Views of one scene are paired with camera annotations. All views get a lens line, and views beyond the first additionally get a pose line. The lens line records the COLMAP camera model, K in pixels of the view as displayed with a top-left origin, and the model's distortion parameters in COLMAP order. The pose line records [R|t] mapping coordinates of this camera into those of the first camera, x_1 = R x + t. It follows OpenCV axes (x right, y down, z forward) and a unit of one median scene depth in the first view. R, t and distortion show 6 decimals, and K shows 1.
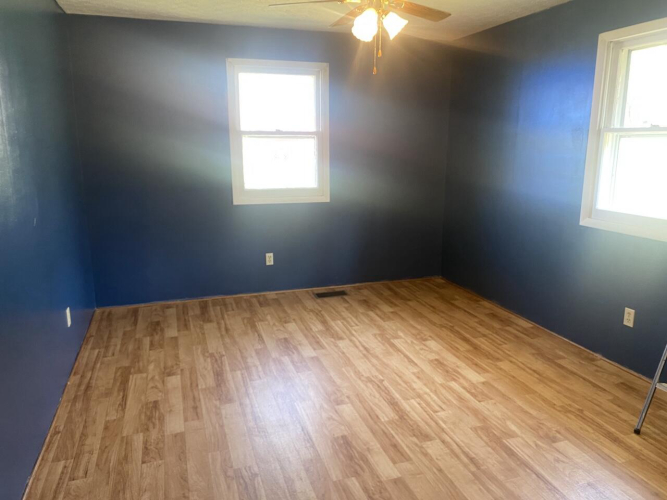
lens RADIAL K [[523.7, 0, 335.4], [0, 523.7, 247.4], [0, 0, 1]] dist [0.019391, -0.020332]
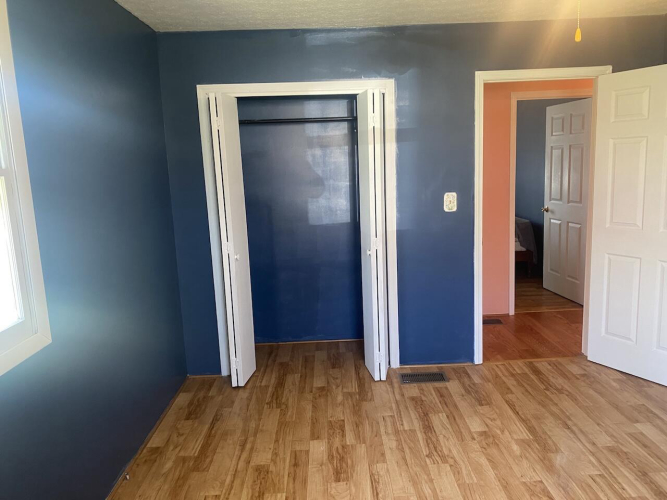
lens RADIAL K [[523.7, 0, 335.7], [0, 523.7, 249.0], [0, 0, 1]] dist [0.019391, -0.020332]
pose [[-0.956677, -0.011509, 0.290925, -0.009363], [0.098538, 0.927453, 0.360722, -0.391545], [-0.273970, 0.373762, -0.886139, 1.778295]]
